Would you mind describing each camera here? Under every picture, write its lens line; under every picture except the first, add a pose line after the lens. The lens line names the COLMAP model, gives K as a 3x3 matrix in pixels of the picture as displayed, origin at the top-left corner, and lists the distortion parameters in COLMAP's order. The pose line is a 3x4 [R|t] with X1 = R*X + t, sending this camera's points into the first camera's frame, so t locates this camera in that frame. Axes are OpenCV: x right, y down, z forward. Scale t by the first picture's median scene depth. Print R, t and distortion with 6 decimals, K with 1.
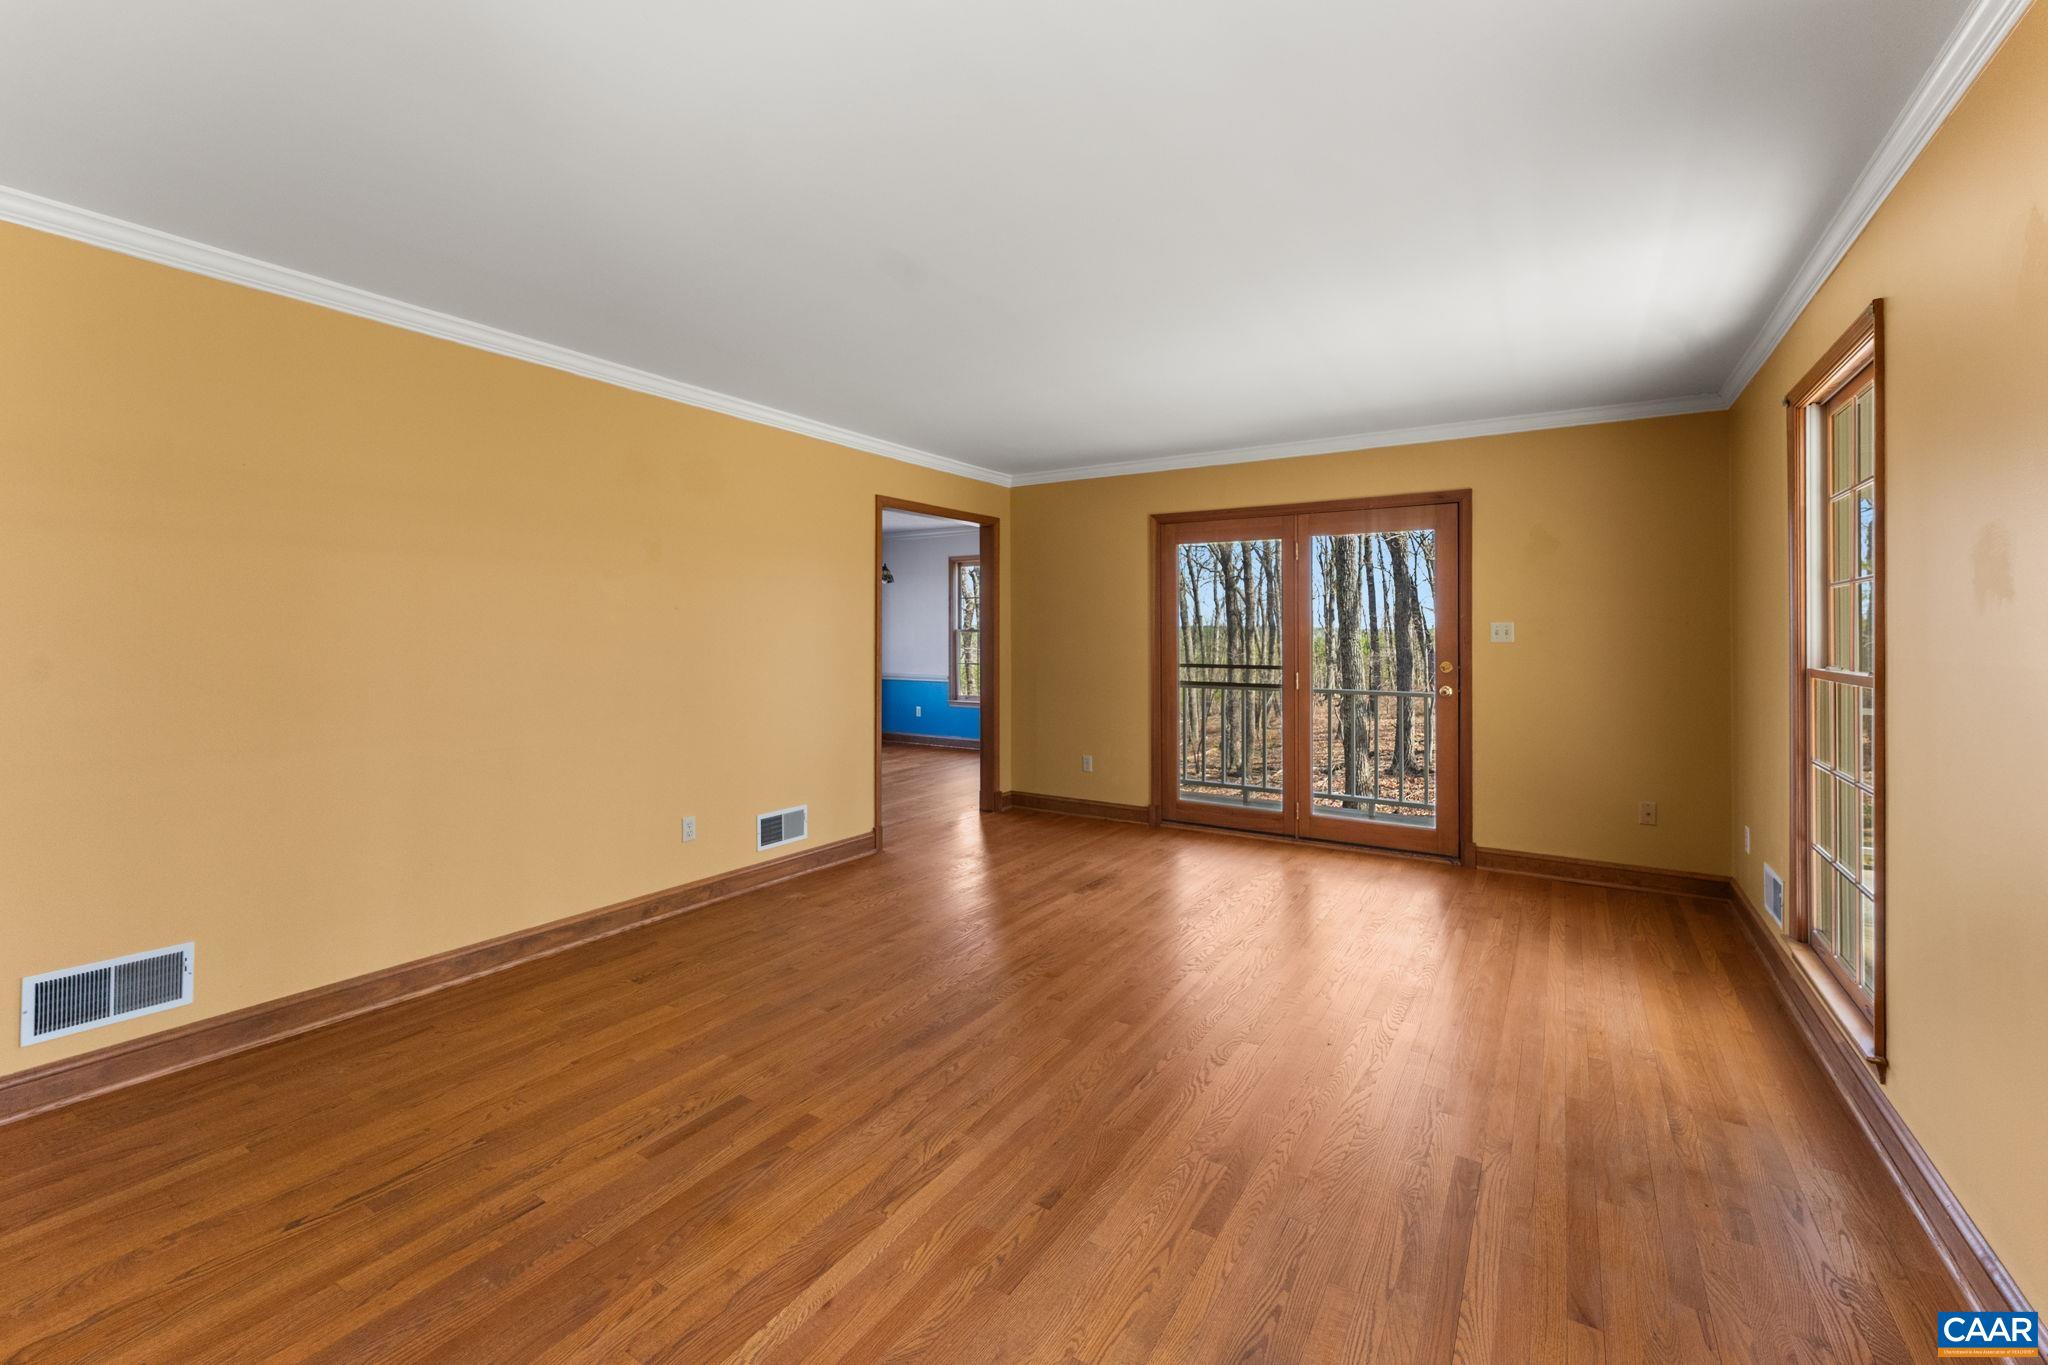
lens RADIAL K [[844.4, 0, 1016.1], [0, 844.4, 632.6], [0, 0, 1]] dist [0.001056, -0.000081]
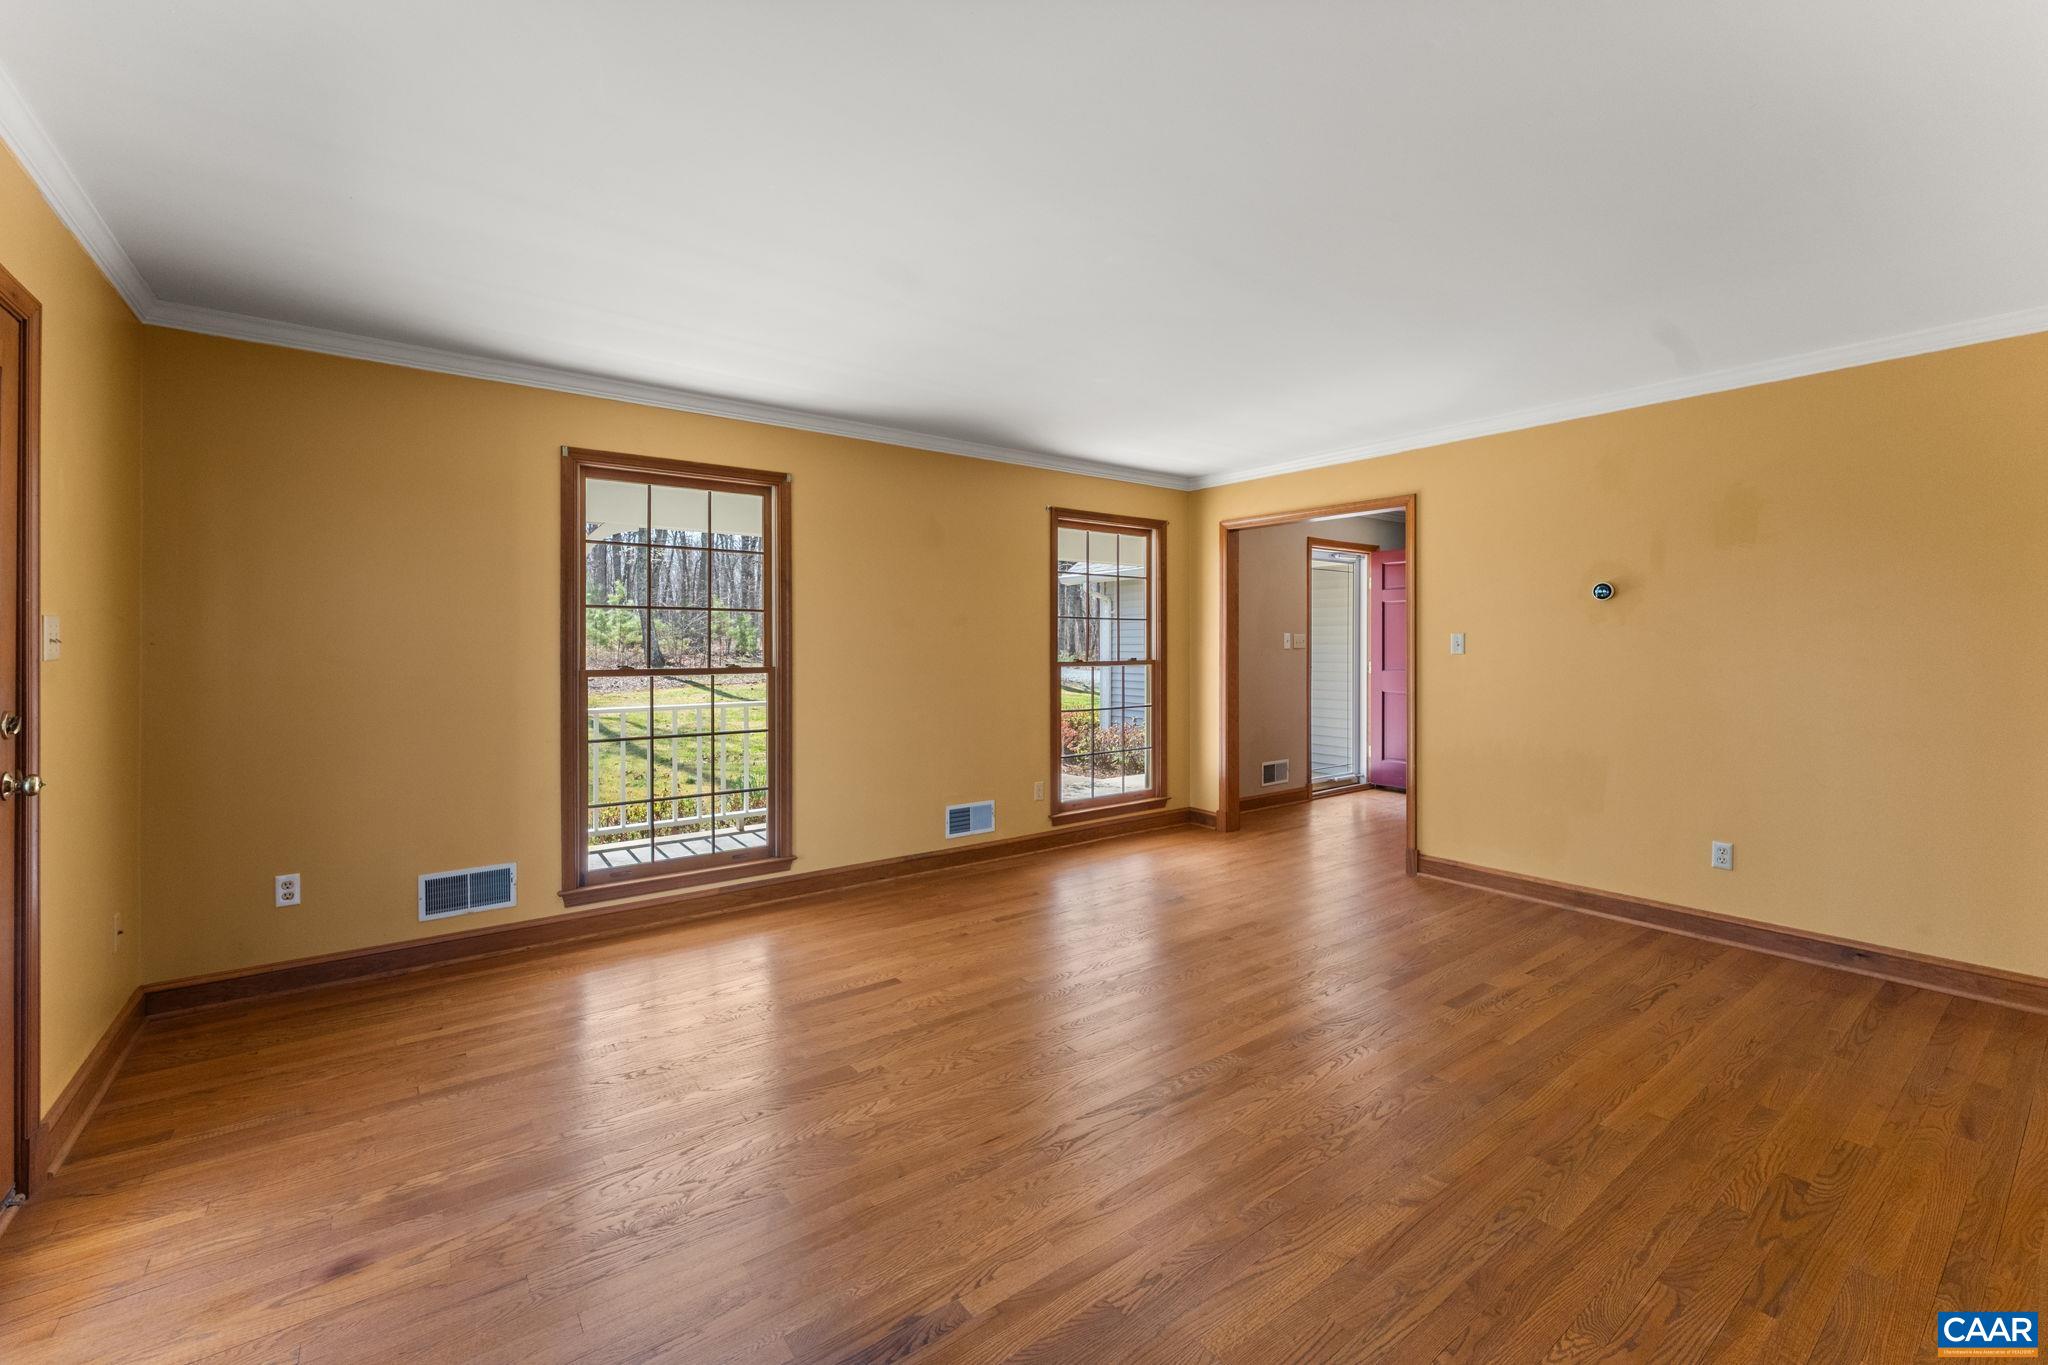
lens RADIAL K [[852.0, 0, 1009.2], [0, 852.0, 654.5], [0, 0, 1]] dist [0.000730, -0.000398]
pose [[-0.934130, -0.002599, 0.356923, -0.079465], [-0.000405, 0.999981, 0.006221, 0.005349], [-0.356932, 0.005666, -0.934113, 1.227194]]
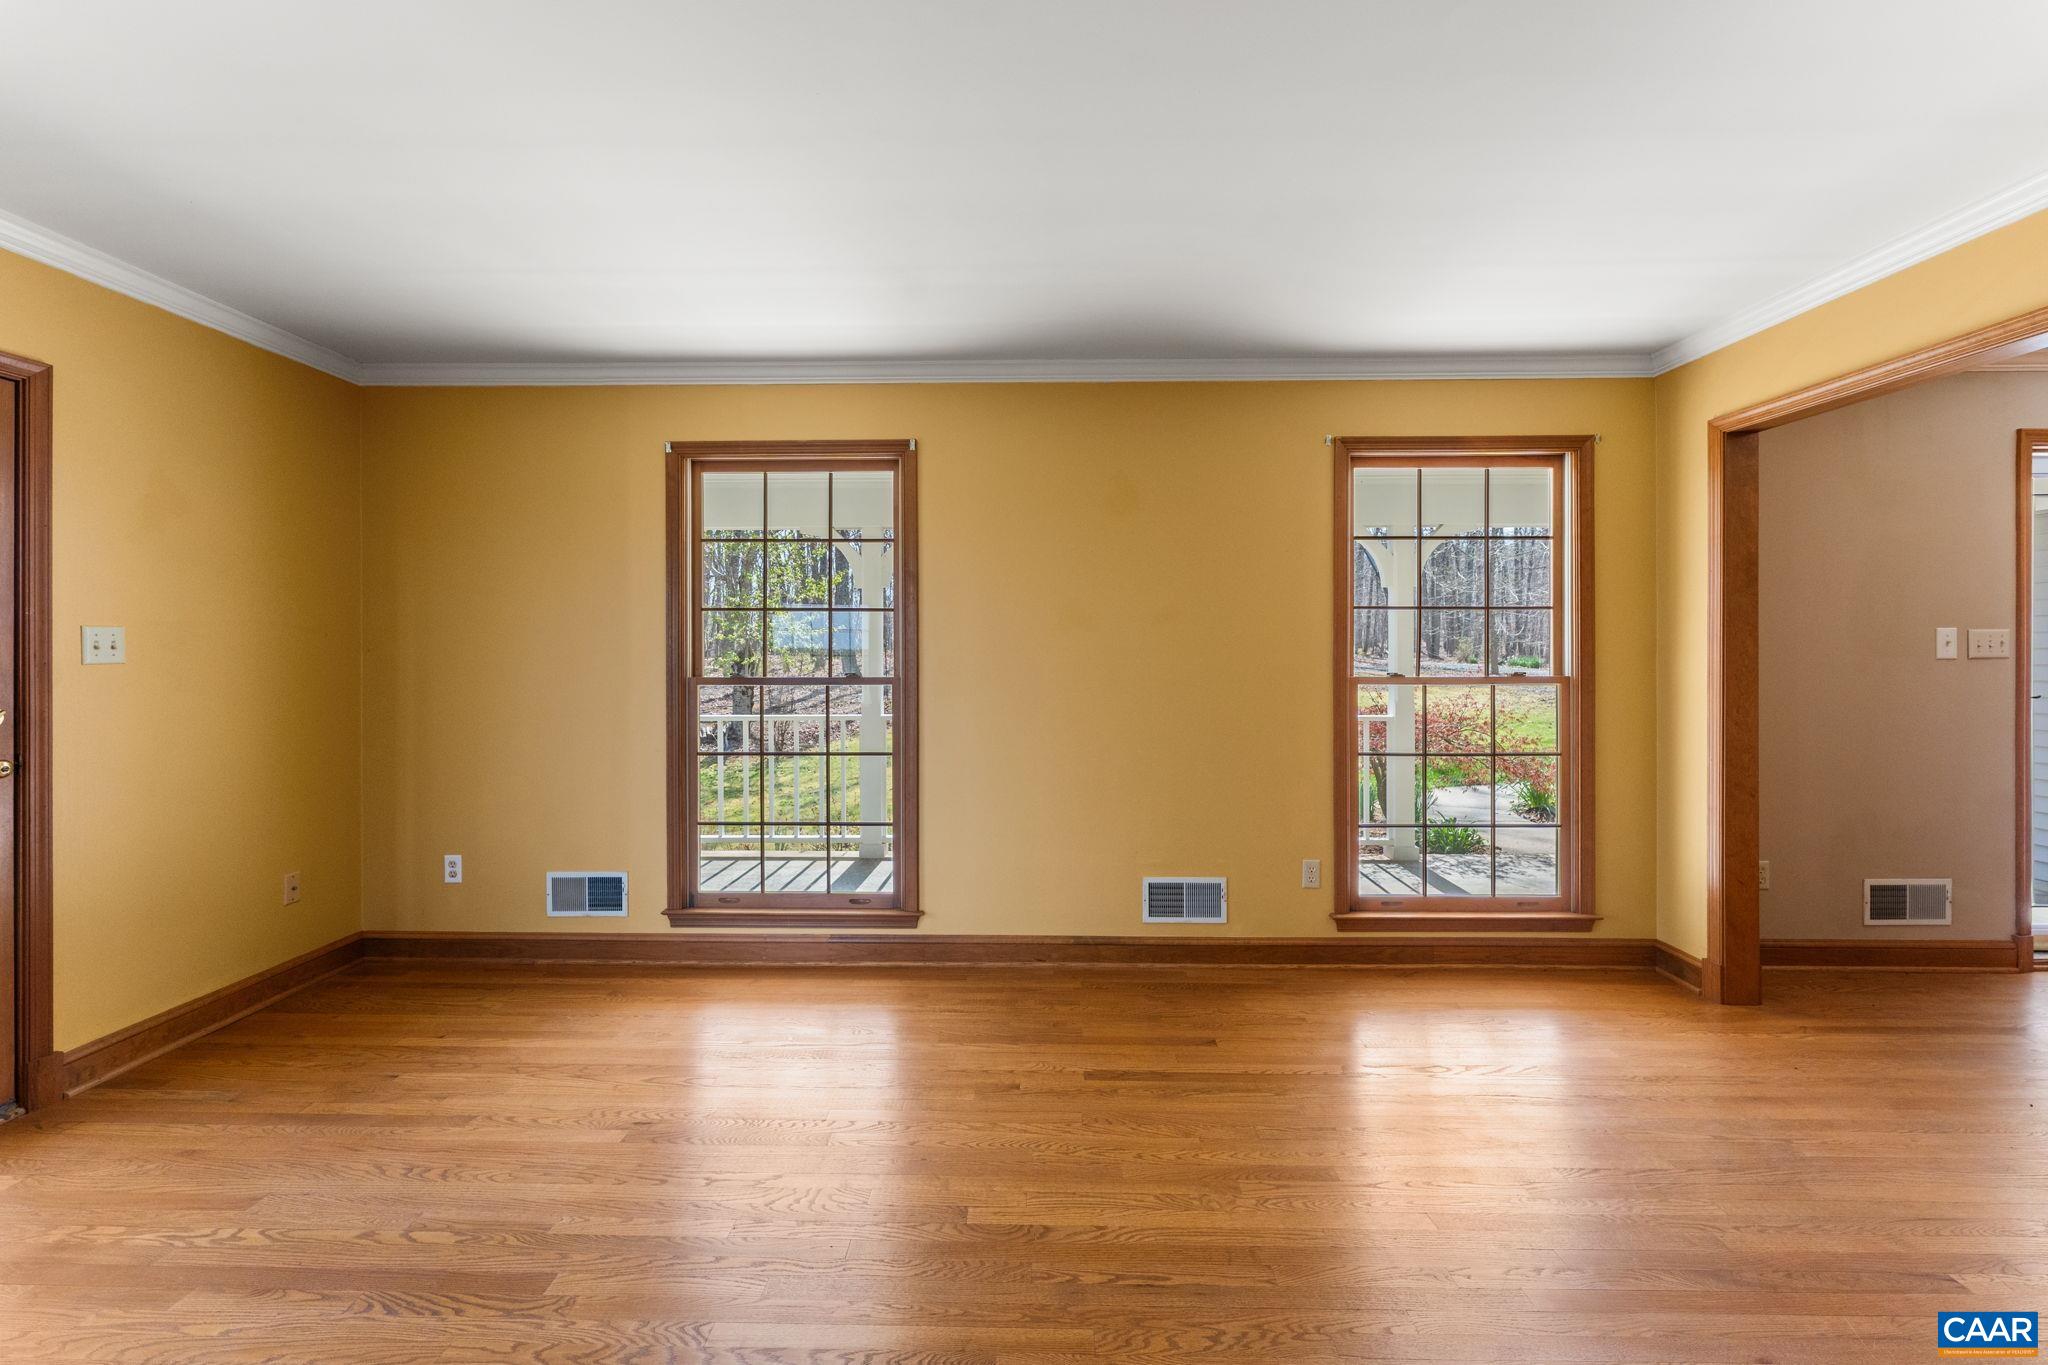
lens RADIAL K [[852.0, 0, 1009.2], [0, 852.0, 654.5], [0, 0, 1]] dist [0.000730, -0.000398]
pose [[-0.517653, -0.006158, 0.855568, -0.208449], [-0.003483, 0.999981, 0.005090, 0.000273], [-0.855583, -0.000345, -0.517665, 0.771463]]
